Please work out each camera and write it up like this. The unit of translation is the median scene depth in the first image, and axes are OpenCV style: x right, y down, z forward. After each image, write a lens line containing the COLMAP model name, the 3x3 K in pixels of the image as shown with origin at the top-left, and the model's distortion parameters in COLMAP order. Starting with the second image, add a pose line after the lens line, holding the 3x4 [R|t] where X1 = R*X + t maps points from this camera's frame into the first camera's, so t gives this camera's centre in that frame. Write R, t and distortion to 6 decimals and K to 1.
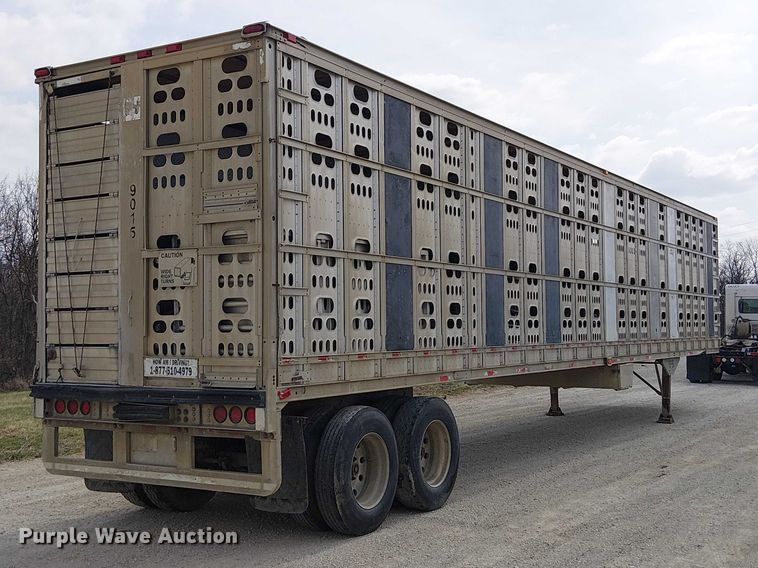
lens RADIAL K [[824.8, 0, 361.5], [0, 824.8, 274.1], [0, 0, 1]] dist [0.108037, -0.012102]
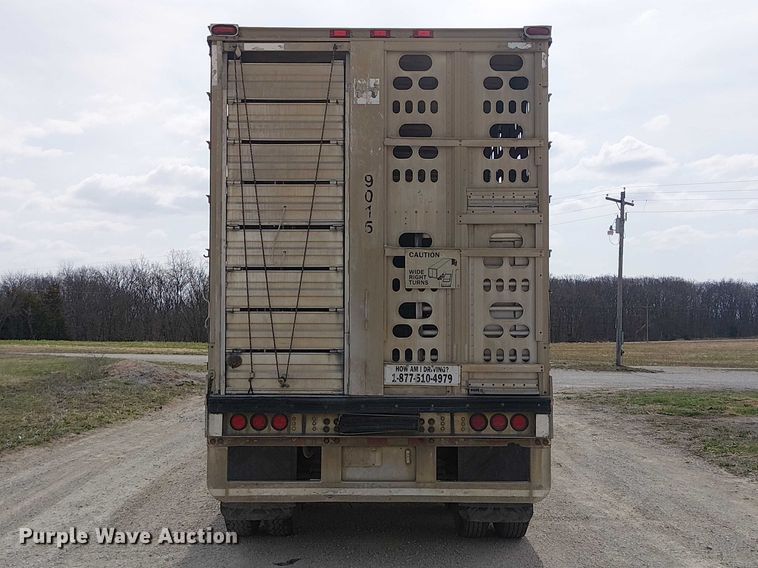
lens RADIAL K [[673.2, 0, 359.2], [0, 673.2, 289.6], [0, 0, 1]] dist [0.103258, -0.110204]
pose [[0.872689, 0.036219, 0.486931, -0.653292], [-0.037940, 0.999260, -0.006330, 0.023893], [-0.486800, -0.012950, 0.873418, 0.366184]]
